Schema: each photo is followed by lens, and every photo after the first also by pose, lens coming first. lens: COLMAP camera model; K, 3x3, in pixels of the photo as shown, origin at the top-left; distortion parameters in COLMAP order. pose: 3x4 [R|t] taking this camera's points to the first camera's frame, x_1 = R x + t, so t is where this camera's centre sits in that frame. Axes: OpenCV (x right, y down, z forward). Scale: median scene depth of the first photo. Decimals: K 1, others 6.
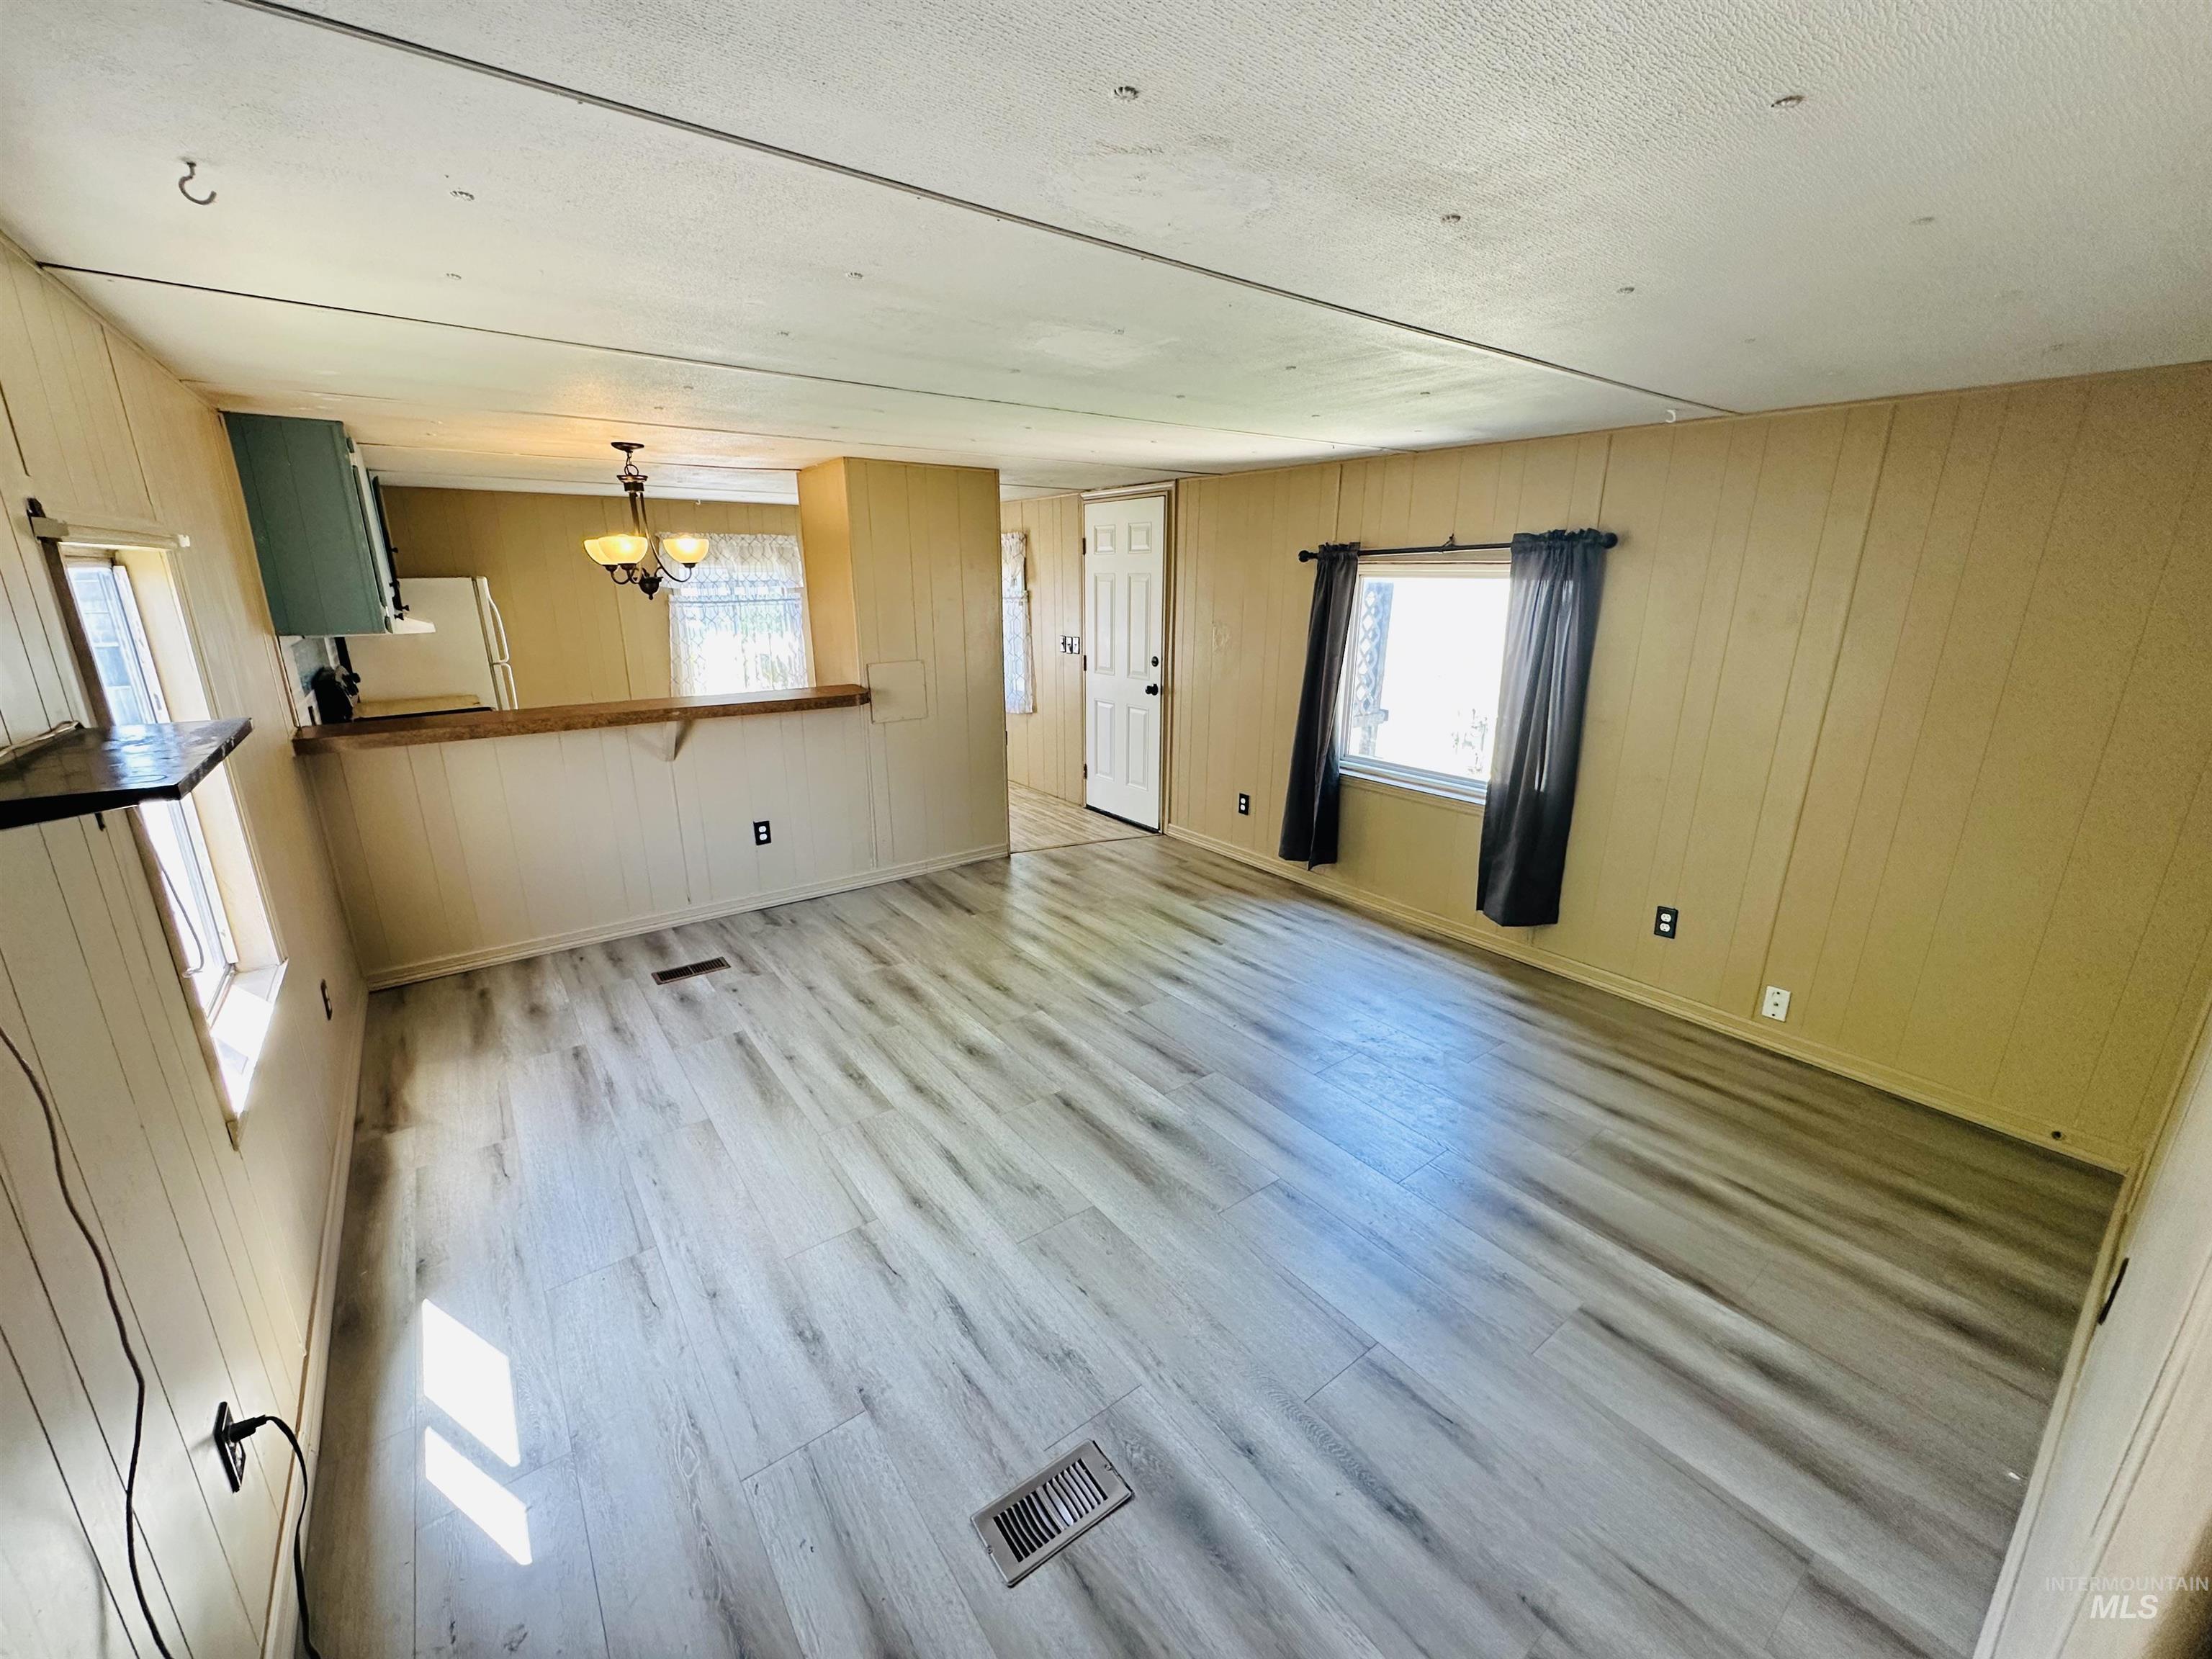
lens RADIAL K [[884.2, 0, 1106.7], [0, 884.2, 827.2], [0, 0, 1]] dist [0.003276, 0.000027]
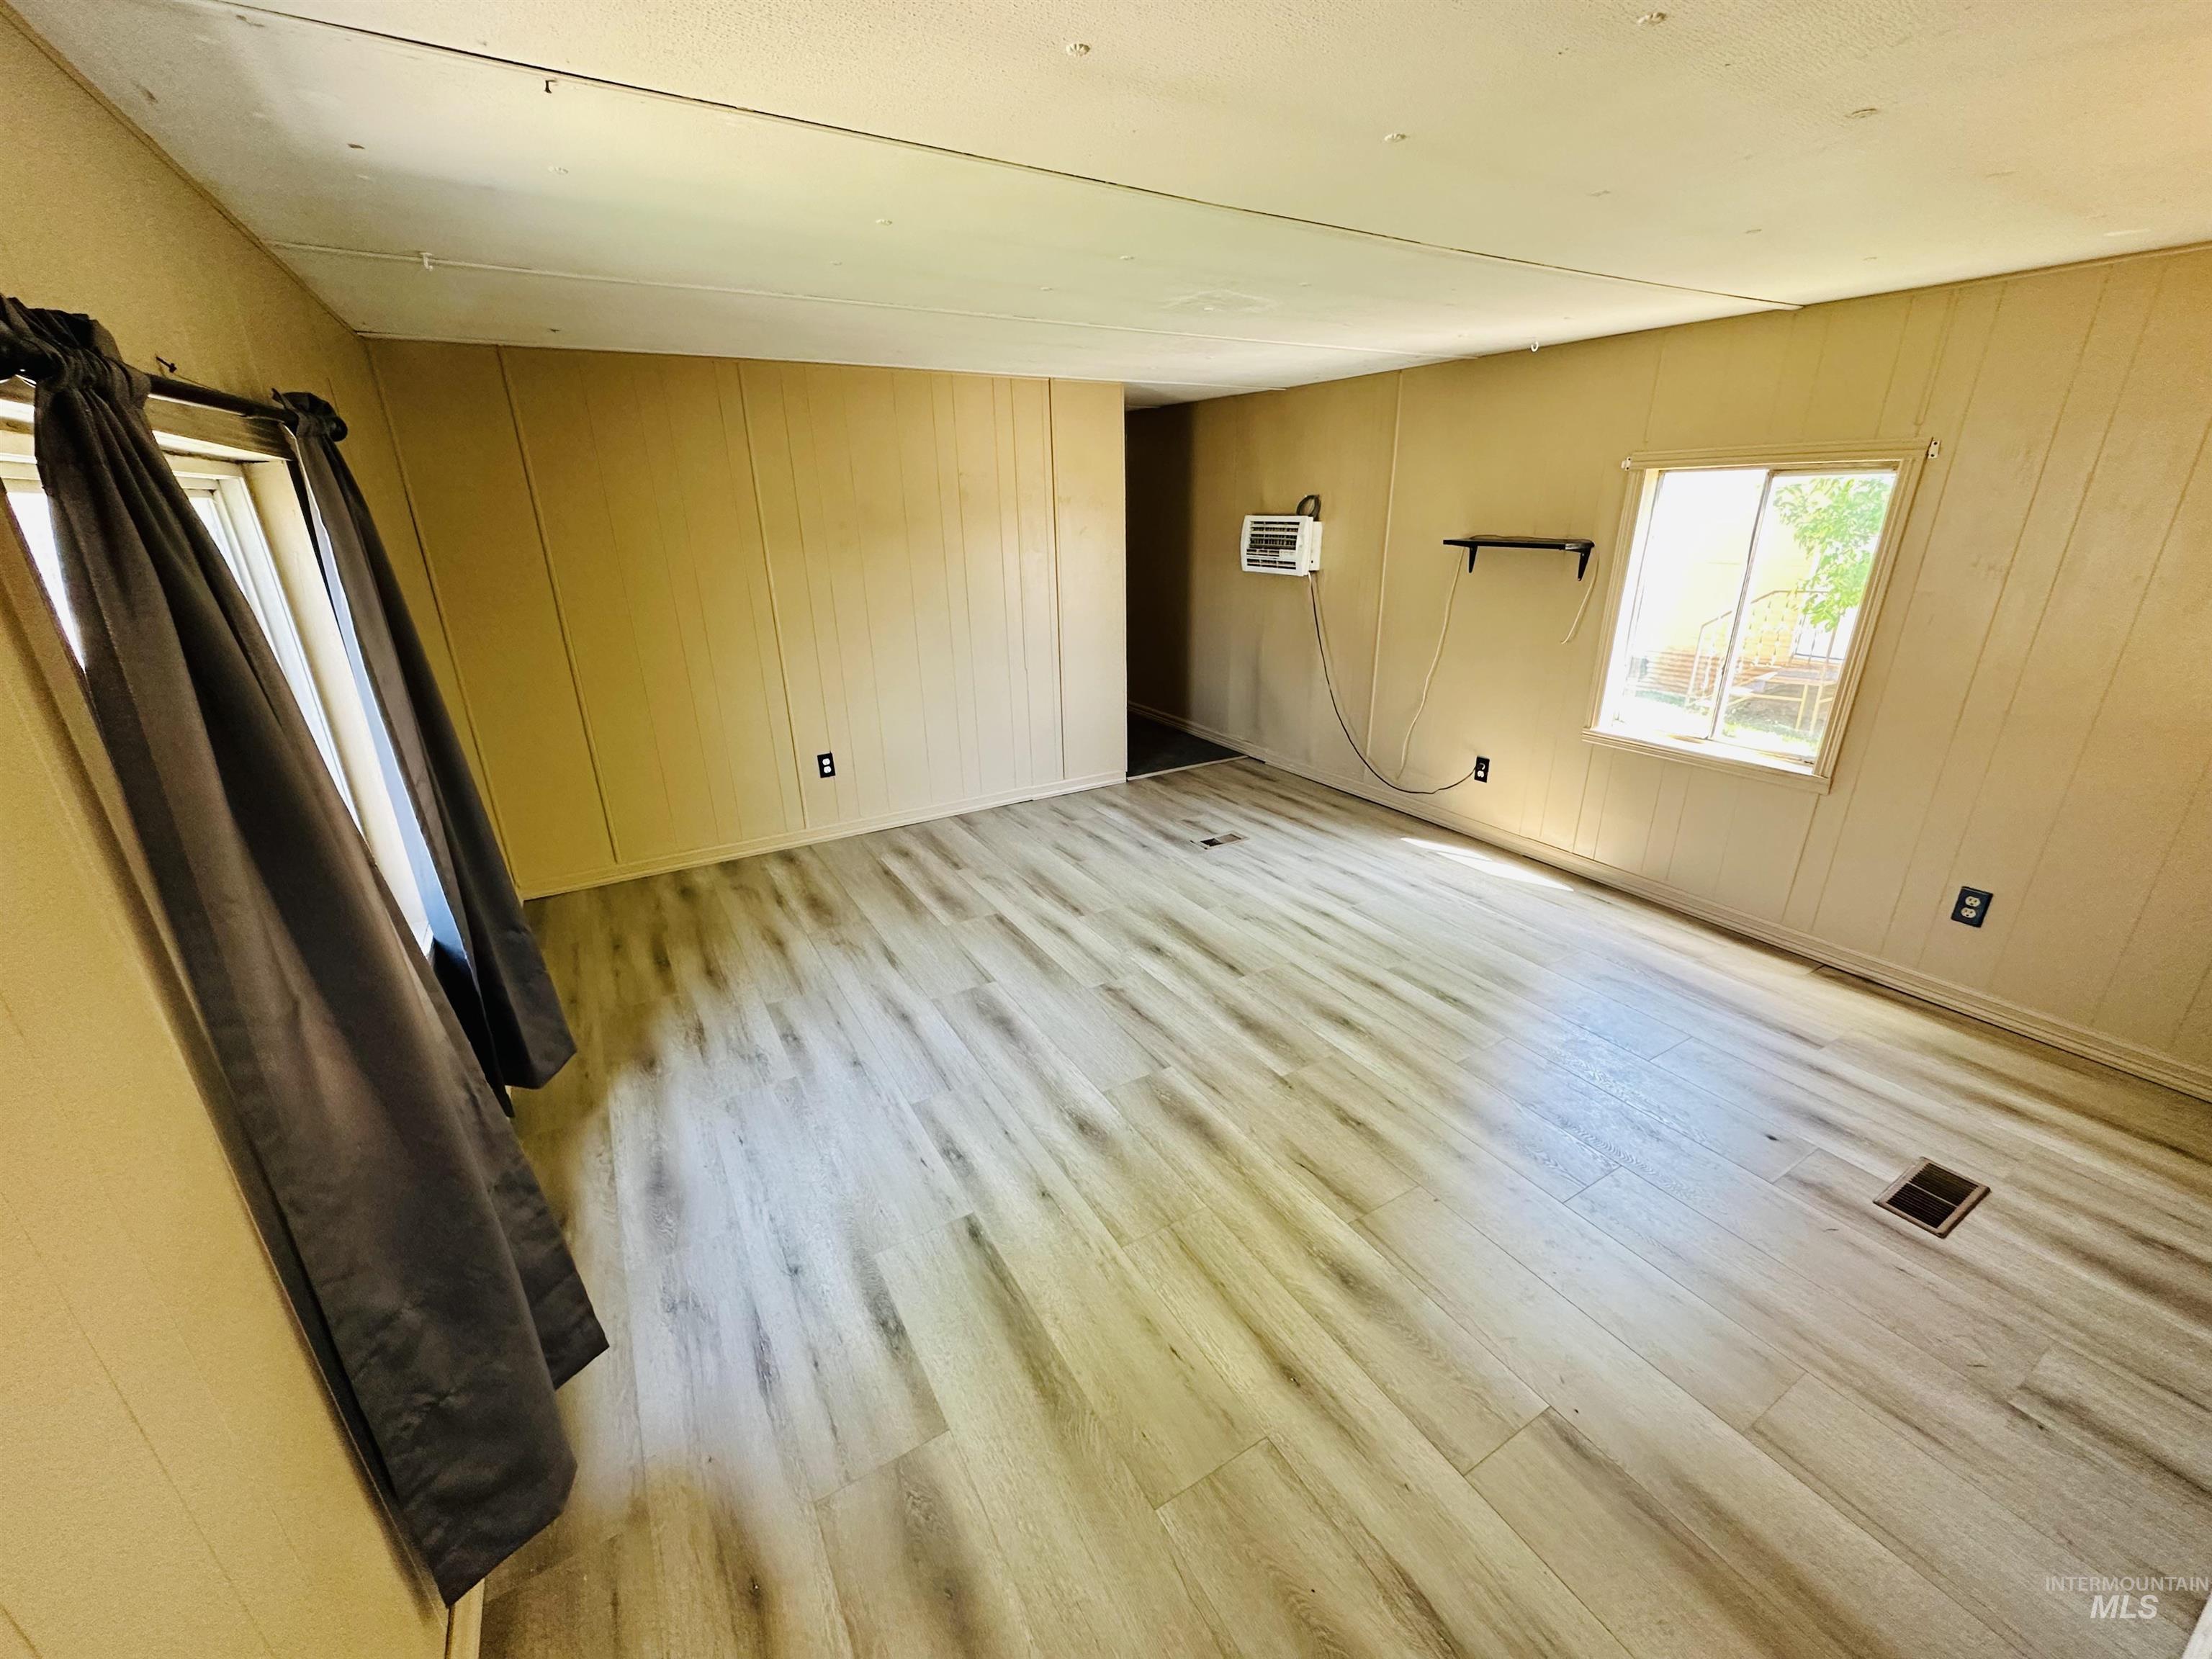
lens RADIAL K [[884.2, 0, 1111.0], [0, 884.2, 825.2], [0, 0, 1]] dist [0.003276, 0.000027]
pose [[-0.994400, -0.028297, 0.101819, -0.000146], [0.037750, 0.804800, 0.592344, -0.414994], [-0.098706, 0.592871, -0.799226, 1.477926]]
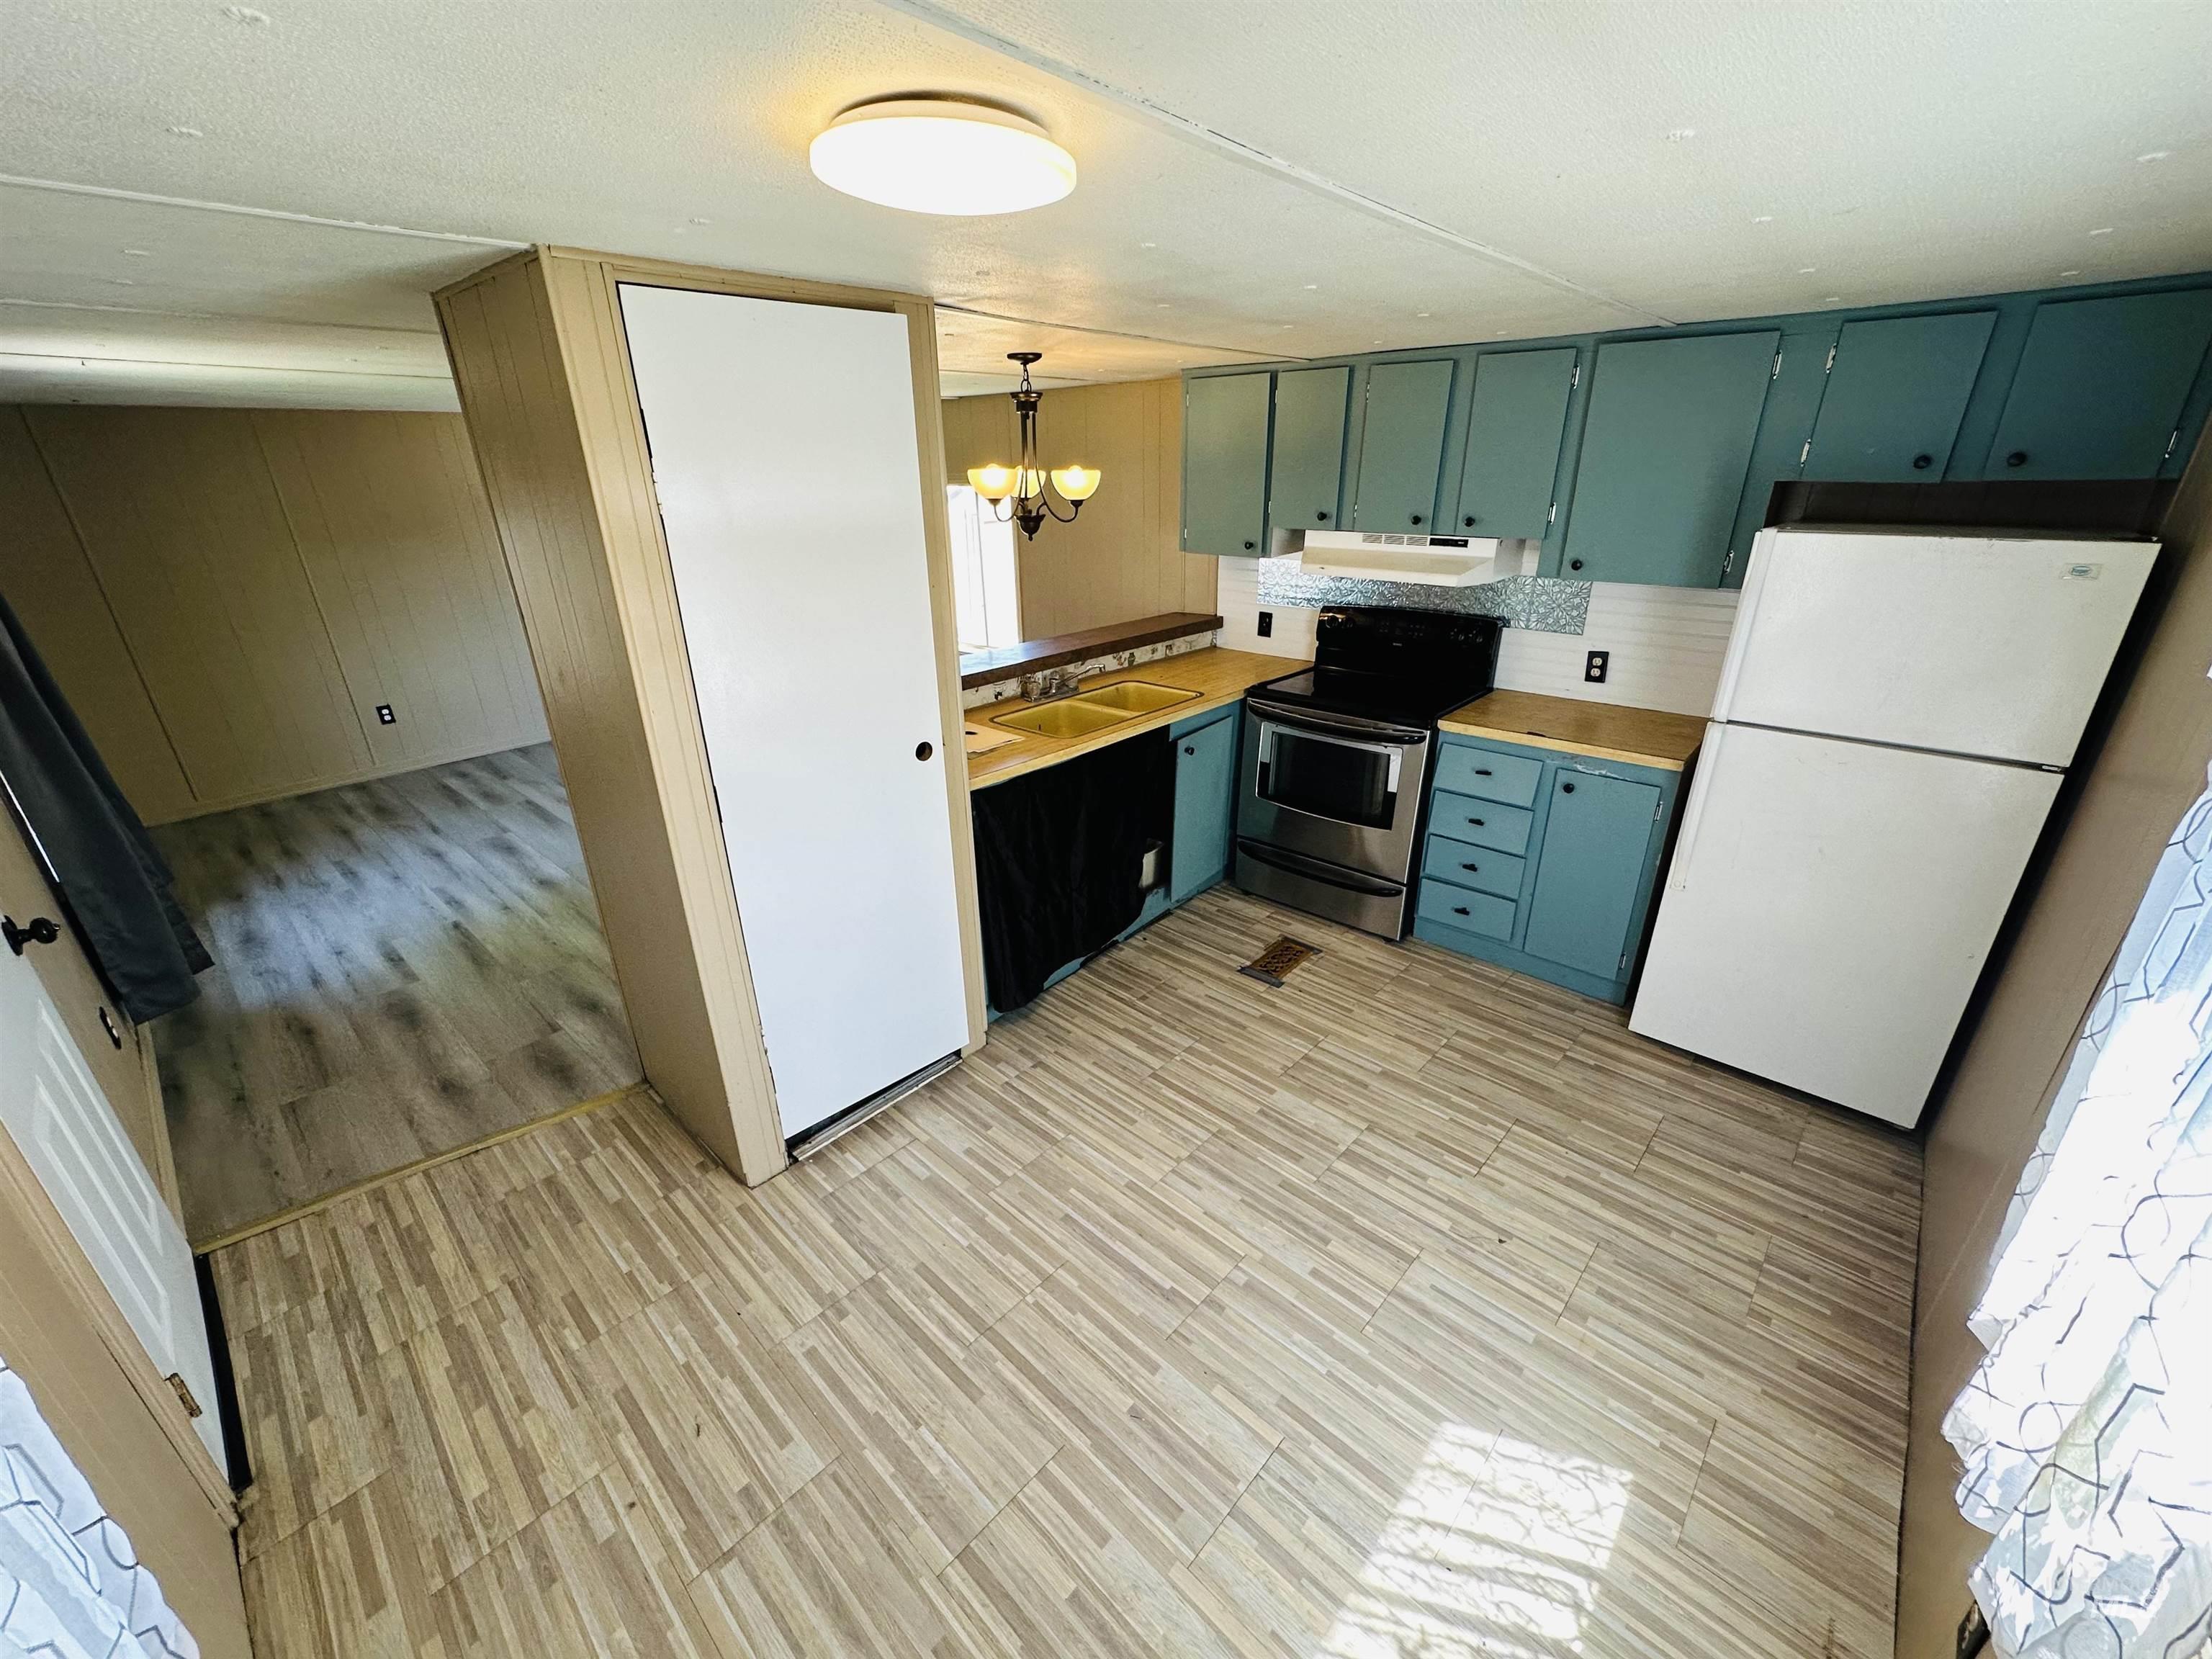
lens RADIAL K [[884.2, 0, 1097.6], [0, 884.2, 834.2], [0, 0, 1]] dist [0.003276, 0.000027]
pose [[-0.981758, 0.088975, -0.168031, -0.459570], [-0.036309, 0.779751, 0.625035, -0.648787], [0.186635, 0.619735, -0.762297, 2.085988]]
